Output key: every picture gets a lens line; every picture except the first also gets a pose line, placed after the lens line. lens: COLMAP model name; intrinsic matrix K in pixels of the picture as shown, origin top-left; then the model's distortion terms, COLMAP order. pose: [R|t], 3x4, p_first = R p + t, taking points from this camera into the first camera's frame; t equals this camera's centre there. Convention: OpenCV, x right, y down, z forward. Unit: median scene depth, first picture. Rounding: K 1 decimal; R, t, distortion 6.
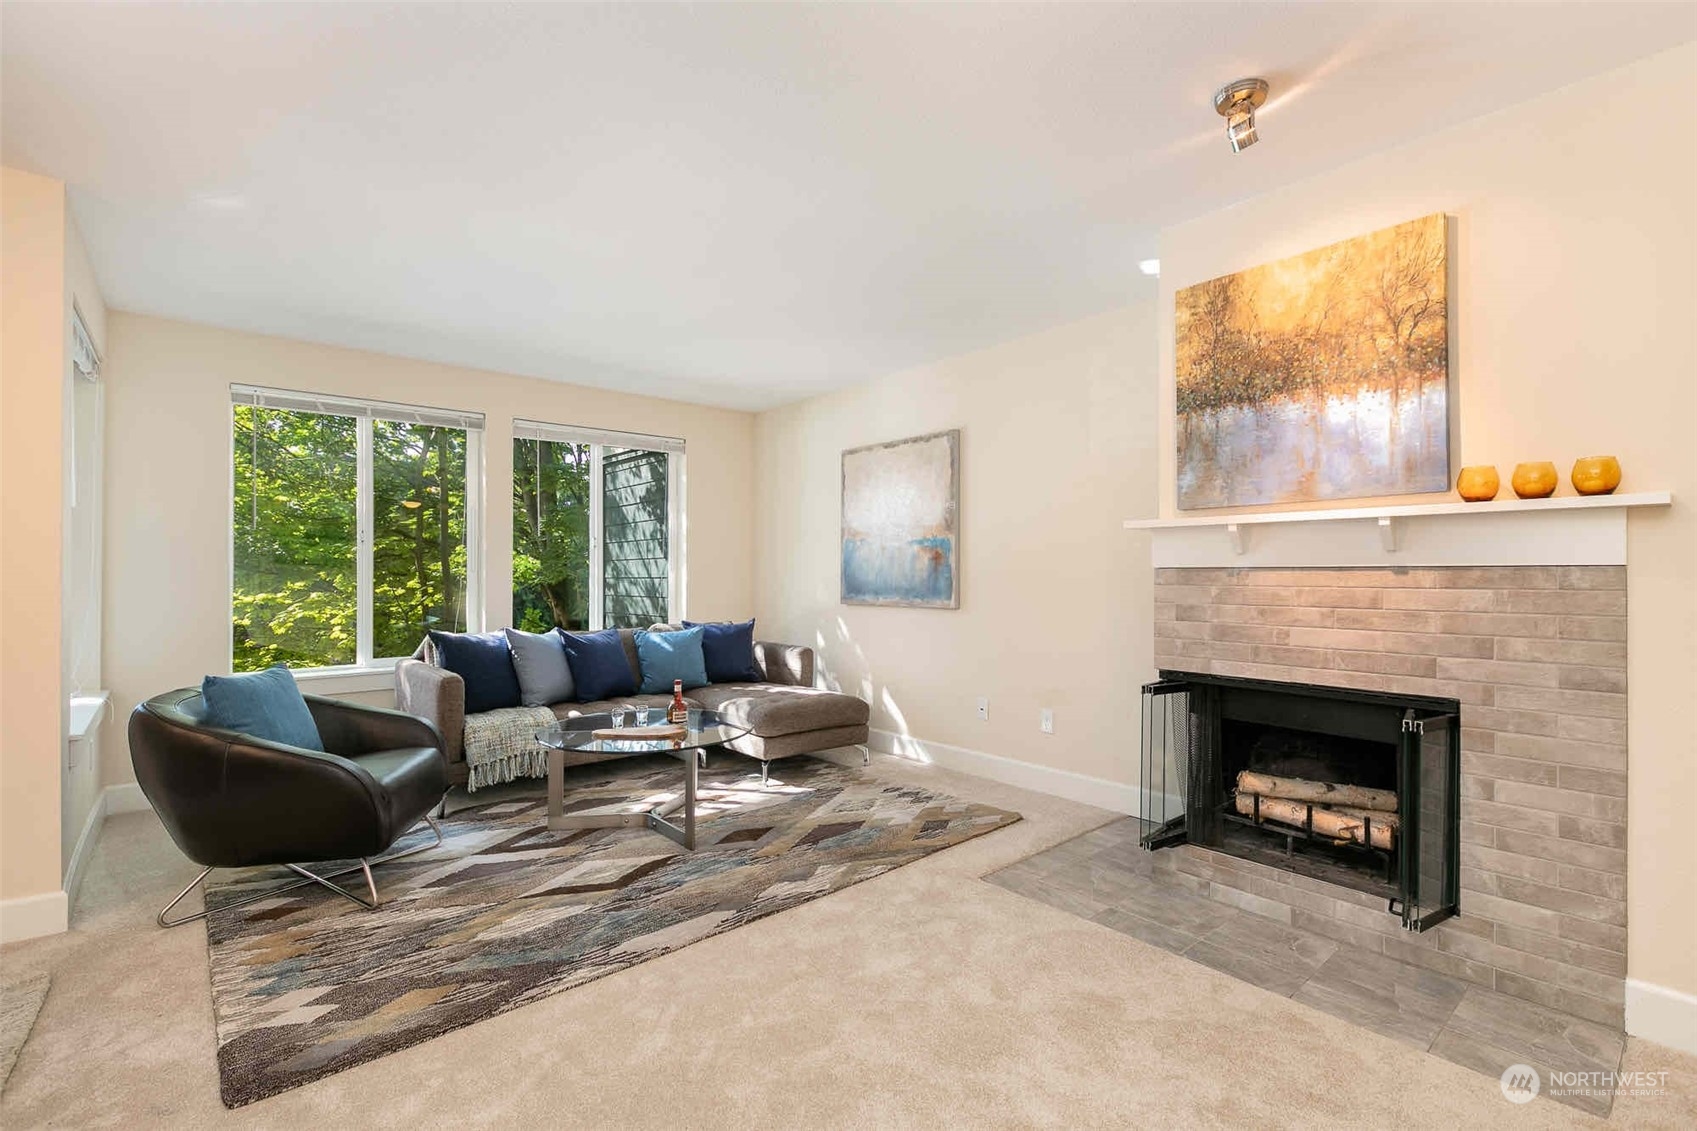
lens RADIAL K [[775.6, 0, 841.1], [0, 775.6, 570.7], [0, 0, 1]] dist [-0.002094, -0.000200]
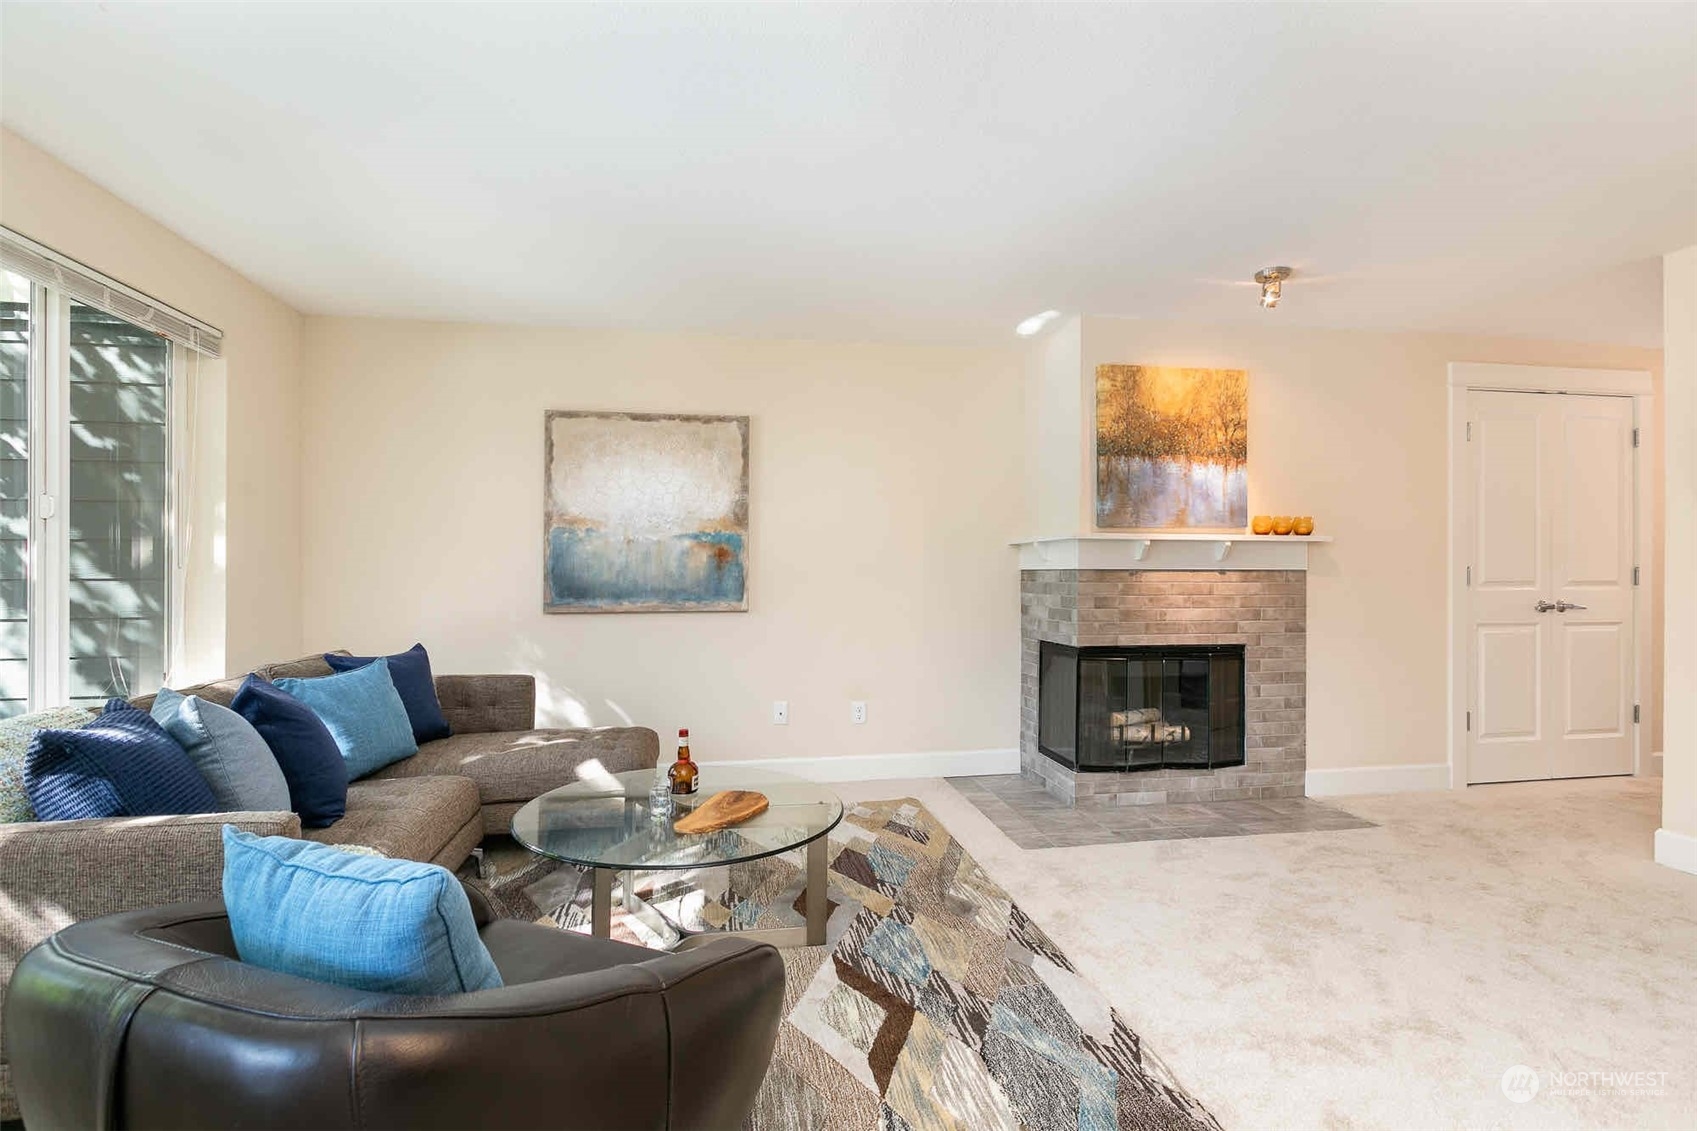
lens RADIAL K [[775.6, 0, 841.1], [0, 775.6, 570.7], [0, 0, 1]] dist [-0.002094, -0.000200]
pose [[0.504503, 0.002906, 0.863405, -1.046788], [-0.005189, 0.999986, -0.000334, 0.001624], [-0.863394, -0.004311, 0.504511, 0.770611]]
